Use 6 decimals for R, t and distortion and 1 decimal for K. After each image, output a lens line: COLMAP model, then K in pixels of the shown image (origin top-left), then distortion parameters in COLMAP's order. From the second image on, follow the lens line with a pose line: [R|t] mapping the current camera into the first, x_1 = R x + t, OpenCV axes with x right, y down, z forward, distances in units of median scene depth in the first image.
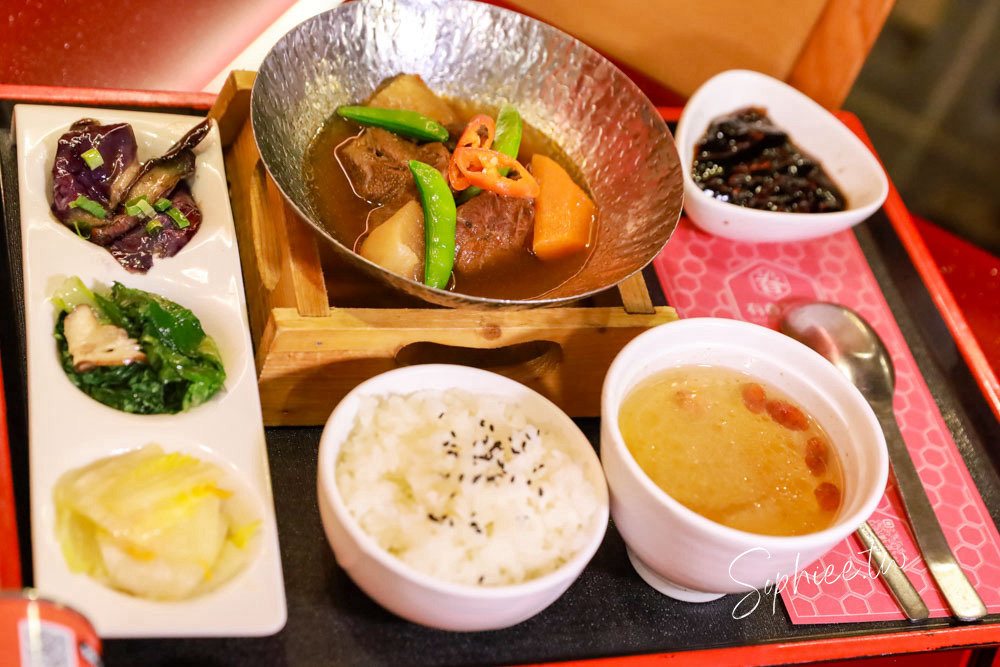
lens RADIAL K [[1878.1, 0, 500.0], [0, 1878.1, 333.5], [0, 0, 1]] dist [0.001863, 0.009011]
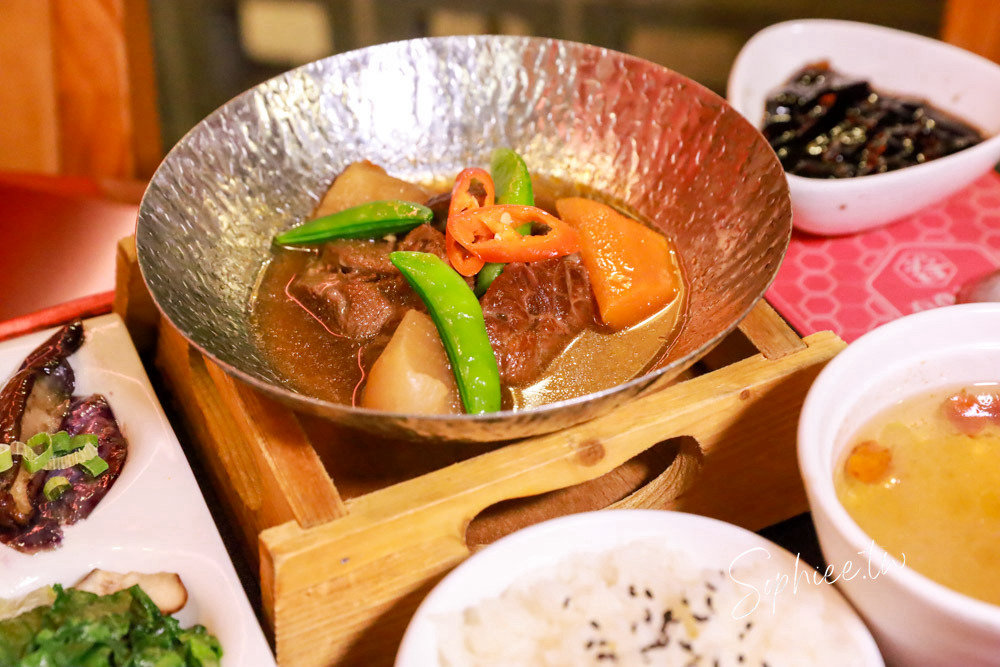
lens RADIAL K [[2008.2, 0, 500.0], [0, 2008.2, 333.5], [0, 0, 1]] dist [0.031113, 0.454906]
pose [[0.938051, -0.346135, -0.015858, -0.007183], [0.343642, 0.935209, -0.085400, 0.007934], [0.044391, 0.074660, 0.996221, 0.252285]]
